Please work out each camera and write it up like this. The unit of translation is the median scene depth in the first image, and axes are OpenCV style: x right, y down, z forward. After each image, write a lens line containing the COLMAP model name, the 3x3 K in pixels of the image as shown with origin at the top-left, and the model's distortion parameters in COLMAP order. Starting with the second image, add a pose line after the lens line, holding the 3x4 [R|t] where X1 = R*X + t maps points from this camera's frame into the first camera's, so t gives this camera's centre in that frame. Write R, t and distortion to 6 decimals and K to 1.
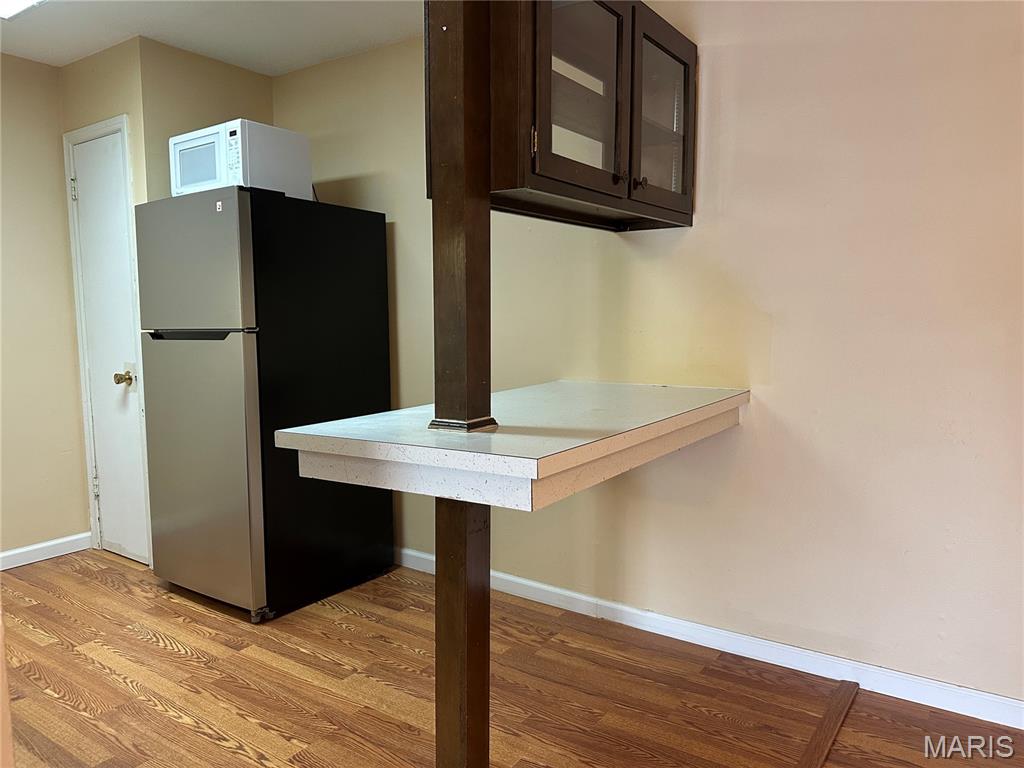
lens RADIAL K [[726.3, 0, 512.0], [0, 726.3, 384.0], [0, 0, 1]] dist [0.023717, -0.032224]
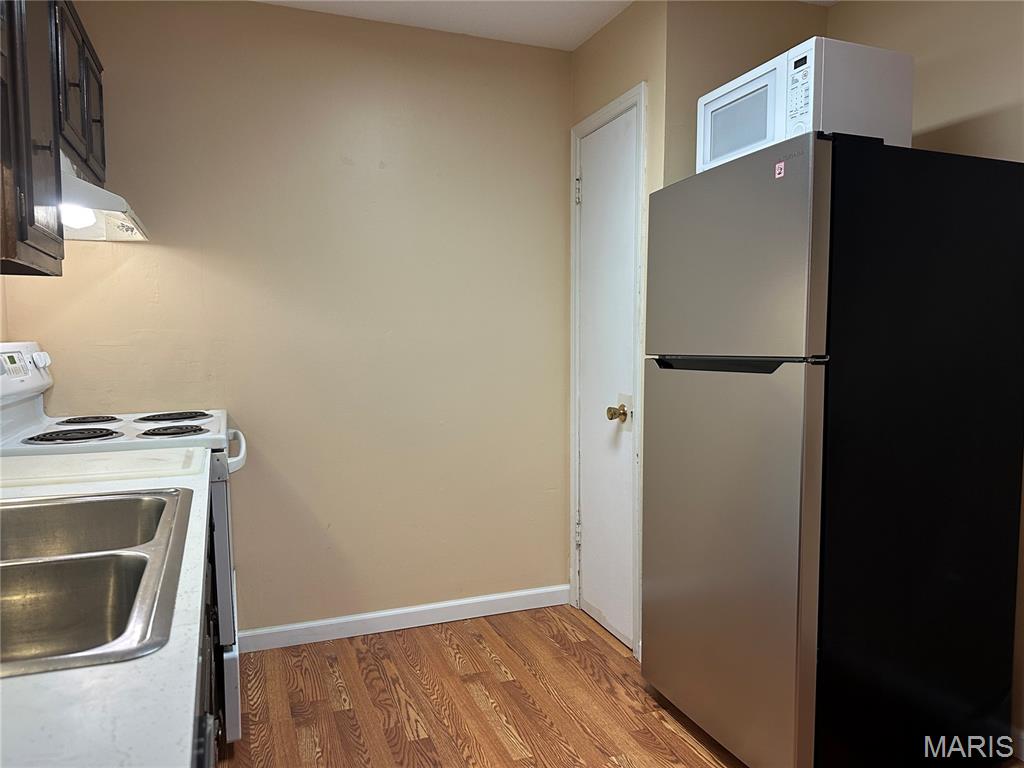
lens RADIAL K [[726.3, 0, 512.0], [0, 726.3, 384.0], [0, 0, 1]] dist [0.023717, -0.032224]
pose [[0.825234, 0.043440, -0.563119, -0.187099], [-0.062346, 0.997951, -0.014383, -0.023184], [0.561340, 0.046977, 0.826251, 0.280126]]
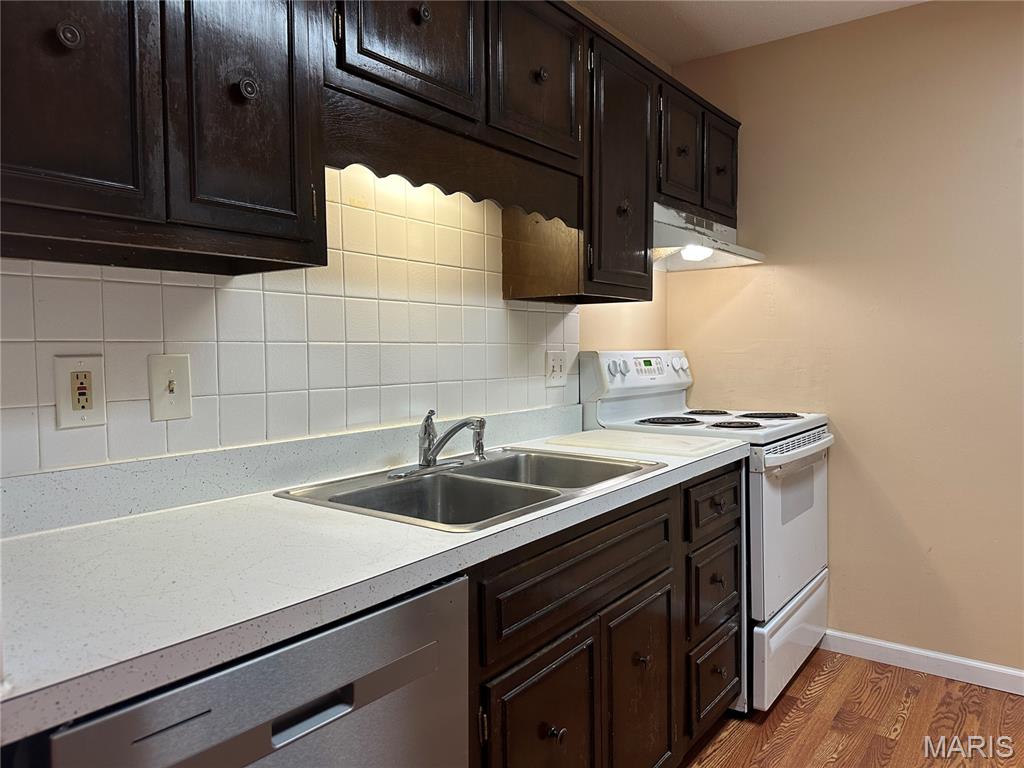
lens RADIAL K [[724.5, 0, 512.0], [0, 724.5, 384.0], [0, 0, 1]] dist [0.026919, -0.002710]
pose [[-0.037759, 0.056048, -0.997714, -0.051805], [-0.094546, 0.993747, 0.059403, -0.036477], [0.994804, 0.096573, -0.032223, 0.421642]]
